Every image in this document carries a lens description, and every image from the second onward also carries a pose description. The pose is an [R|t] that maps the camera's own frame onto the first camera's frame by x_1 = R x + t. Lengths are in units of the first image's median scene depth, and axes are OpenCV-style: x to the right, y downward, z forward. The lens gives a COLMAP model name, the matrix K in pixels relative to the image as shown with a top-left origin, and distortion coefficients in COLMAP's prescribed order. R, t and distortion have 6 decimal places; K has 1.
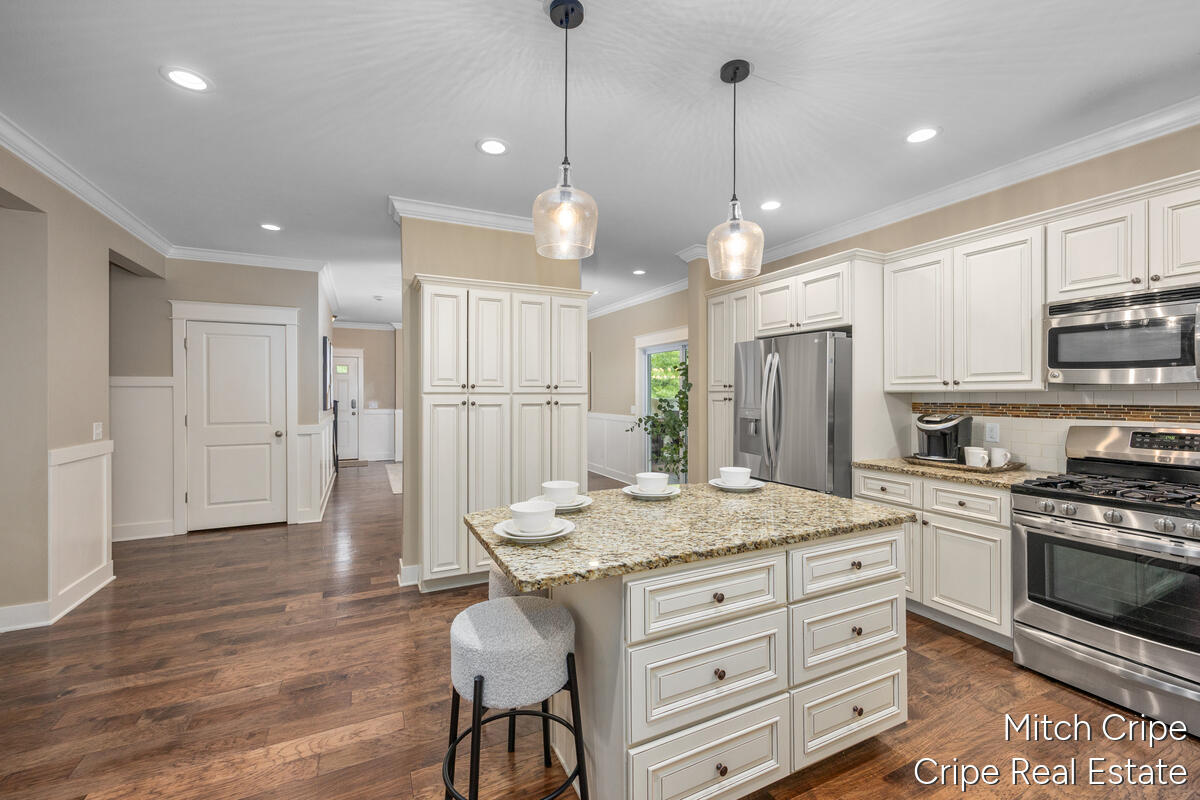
lens RADIAL K [[490.0, 0, 600.0], [0, 490.0, 400.0], [0, 0, 1]] dist [-0.002414, -0.000083]
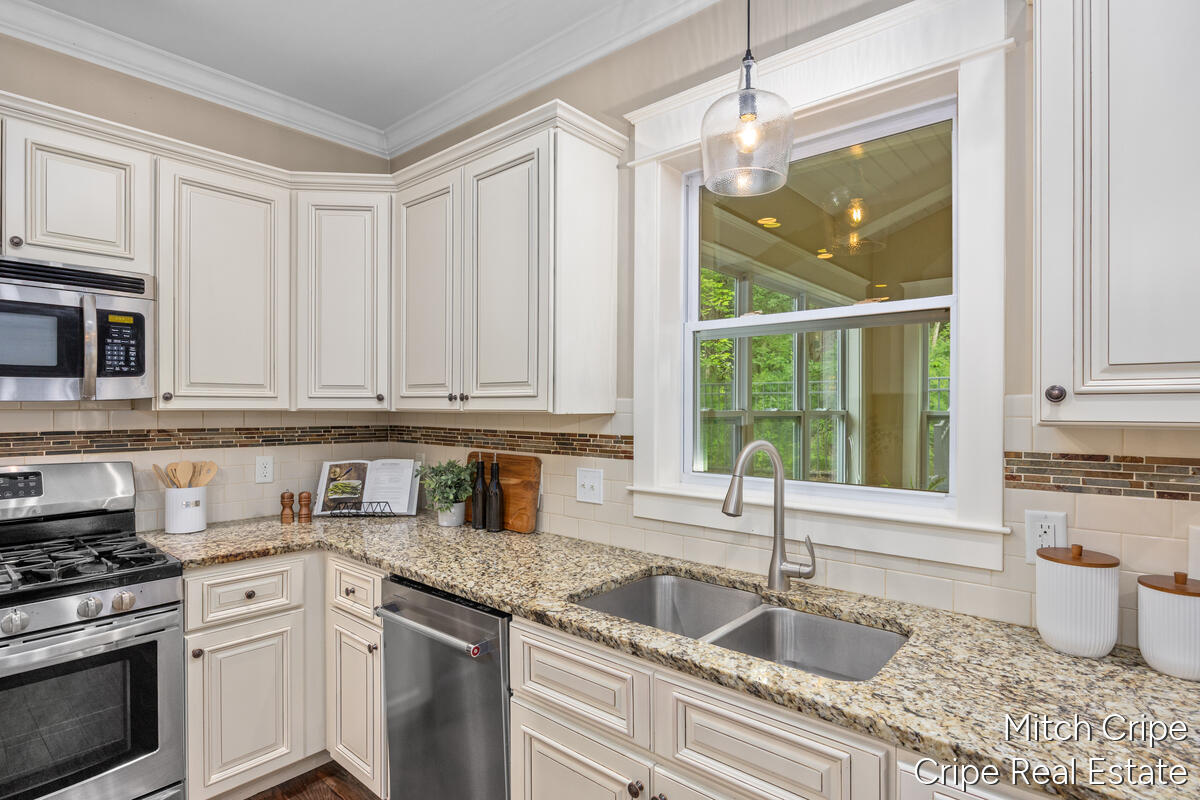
lens RADIAL K [[606.2, 0, 606.1], [0, 606.2, 412.5], [0, 0, 1]] dist [-0.009164, 0.000113]
pose [[-0.408996, -0.005321, 0.912521, 0.051401], [0.010093, 0.999895, 0.010354, -0.013264], [-0.912480, 0.013445, -0.408899, 0.446775]]
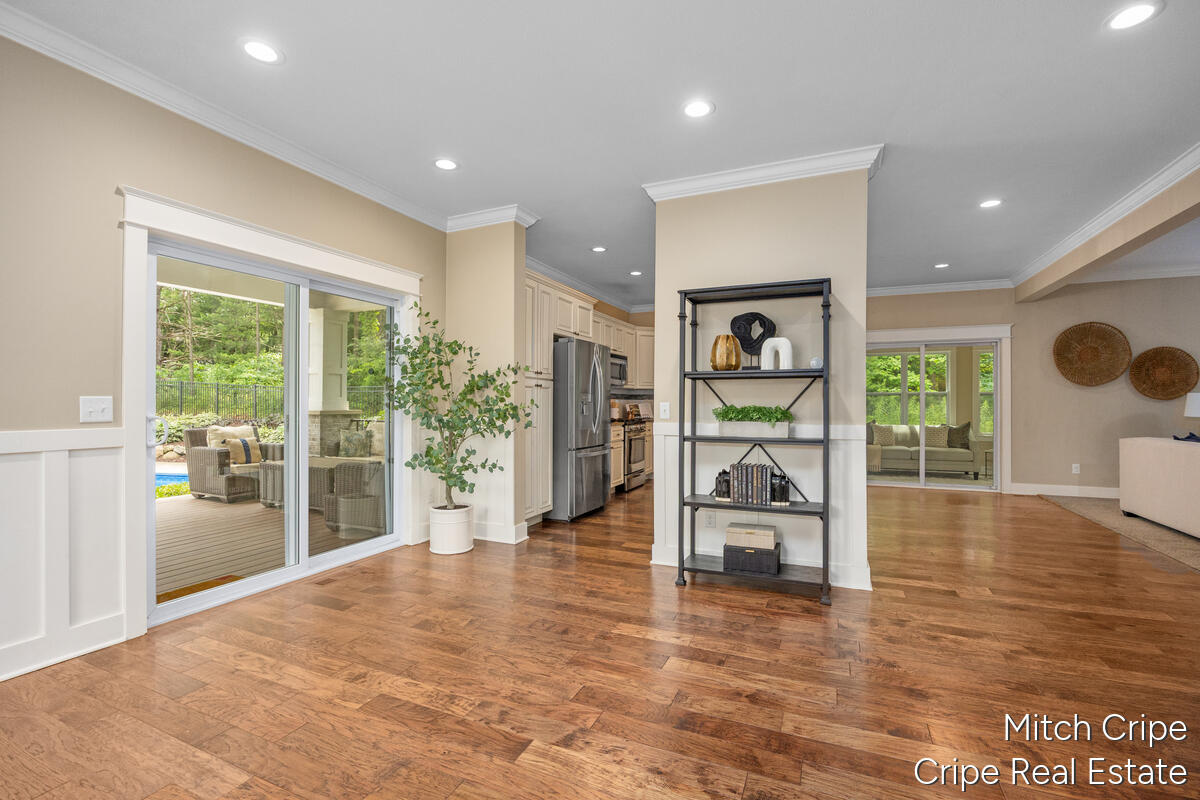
lens RADIAL K [[520.1, 0, 613.0], [0, 520.1, 399.0], [0, 0, 1]] dist [-0.016926, -0.000198]
pose [[-0.665491, 0.009777, 0.746342, -0.969528], [0.011299, 0.999932, -0.003024, 0.046718], [-0.746320, 0.006420, -0.665556, 2.374374]]
